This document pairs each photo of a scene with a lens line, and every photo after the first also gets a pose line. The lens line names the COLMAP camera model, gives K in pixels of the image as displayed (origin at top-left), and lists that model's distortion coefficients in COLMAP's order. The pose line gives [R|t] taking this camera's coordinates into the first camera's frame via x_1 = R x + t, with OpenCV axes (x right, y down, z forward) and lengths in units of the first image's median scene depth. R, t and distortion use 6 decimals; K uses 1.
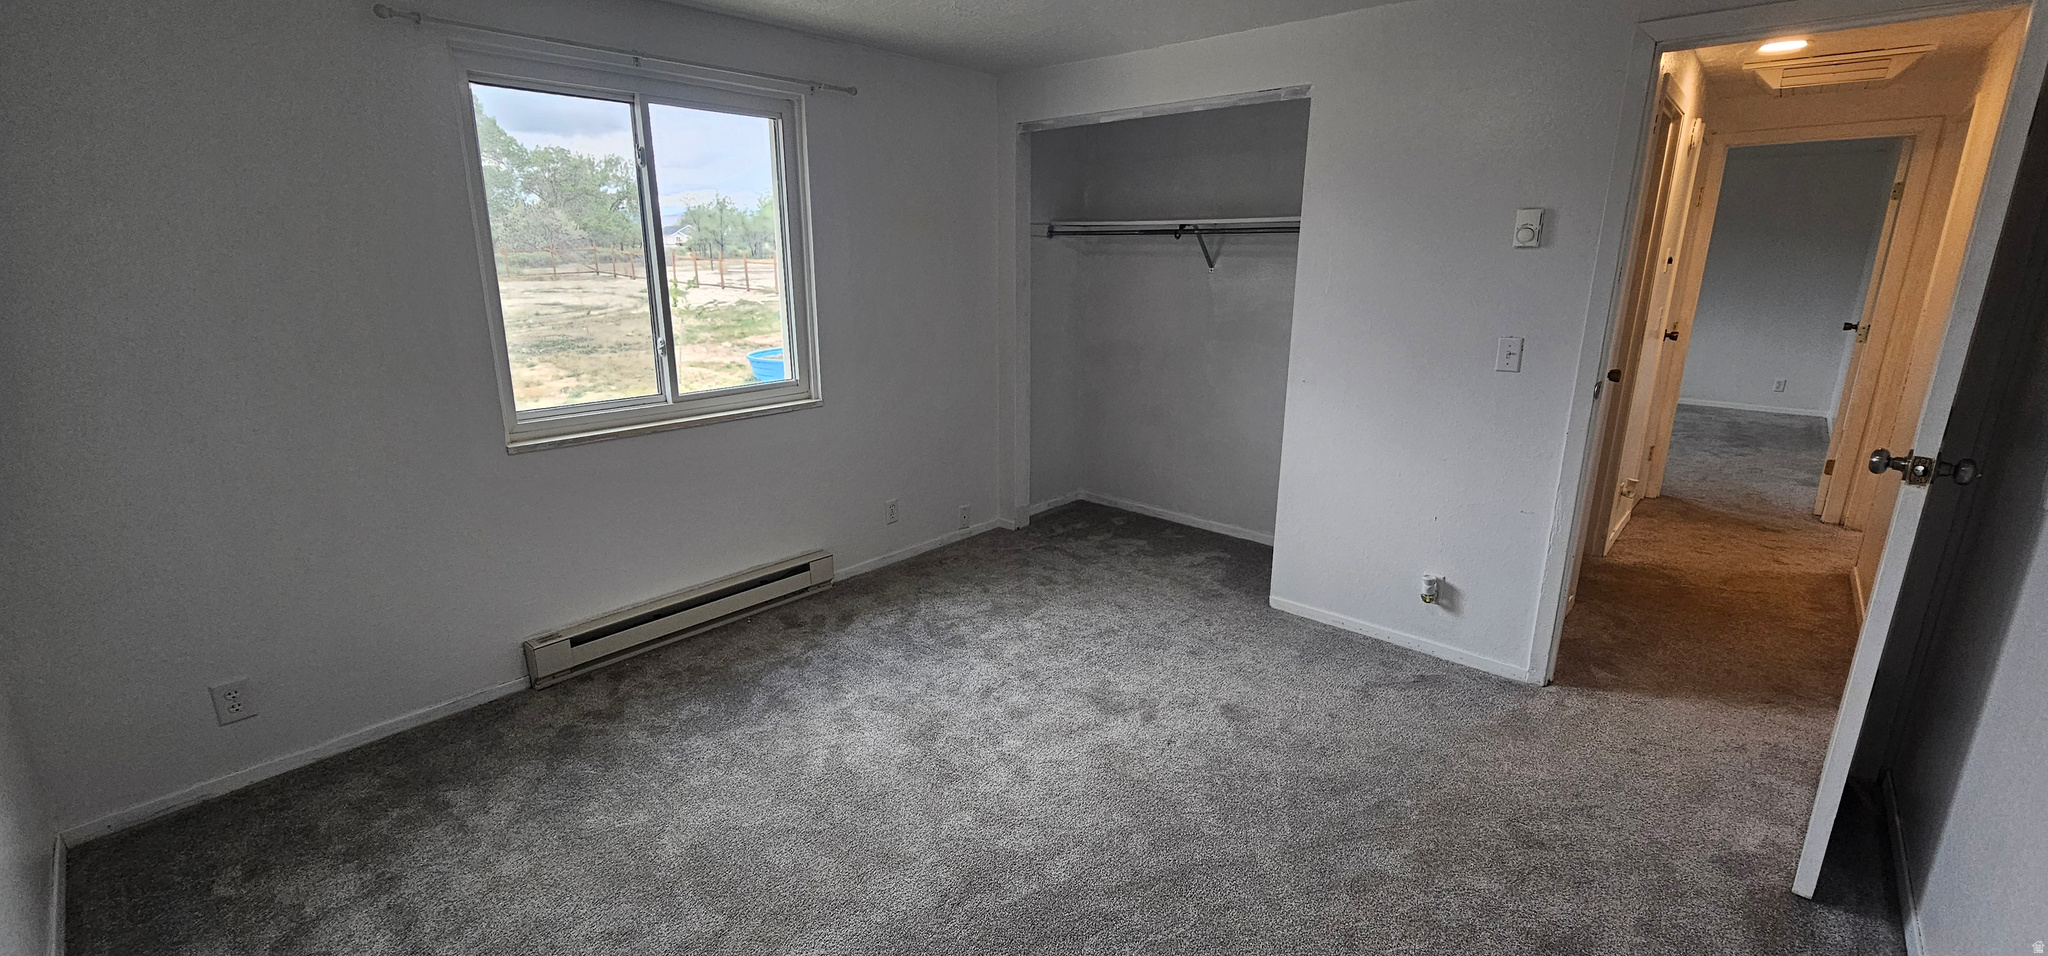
lens RADIAL K [[837.3, 0, 1038.7], [0, 837.3, 485.4], [0, 0, 1]] dist [-0.001897, 0.000547]
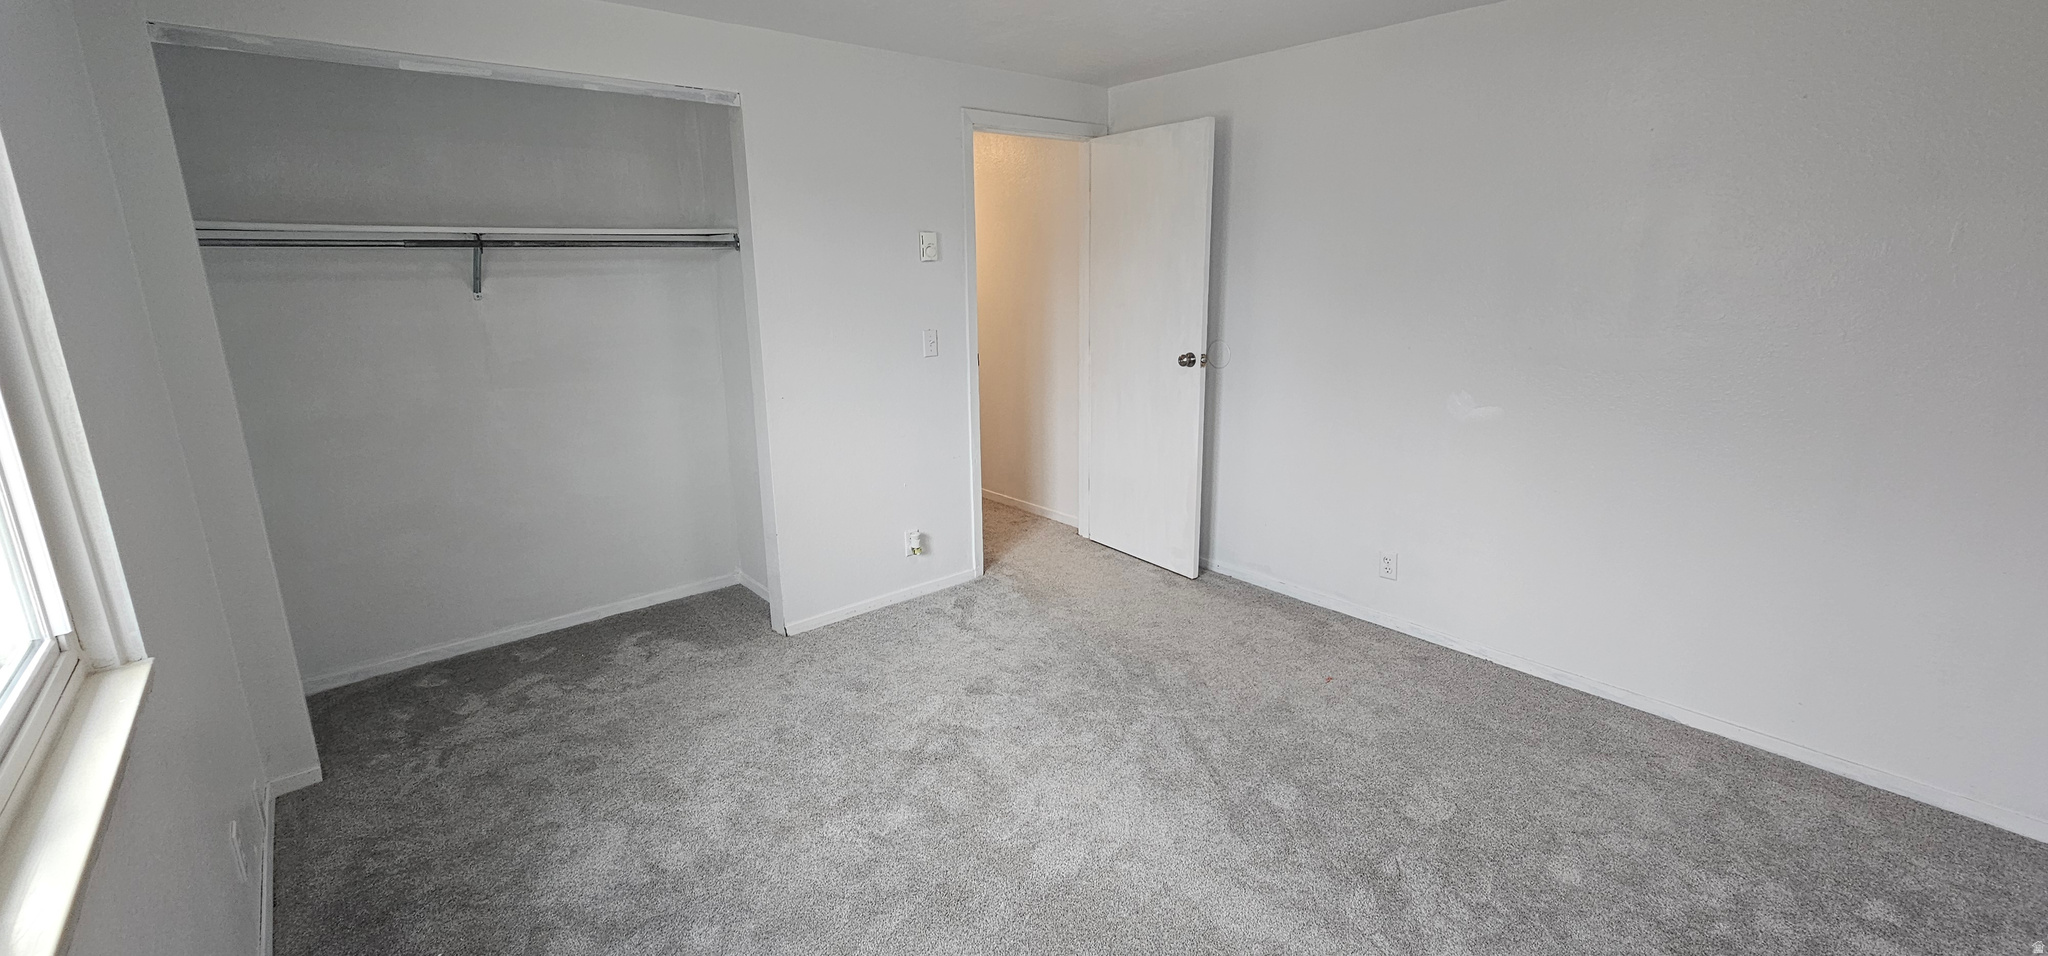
lens RADIAL K [[837.3, 0, 1023.4], [0, 837.3, 487.9], [0, 0, 1]] dist [-0.001897, 0.000547]
pose [[0.133801, -0.265294, 0.954838, -0.577193], [0.277825, 0.934906, 0.220825, -0.156373], [-0.951268, 0.235731, 0.198797, 0.532779]]
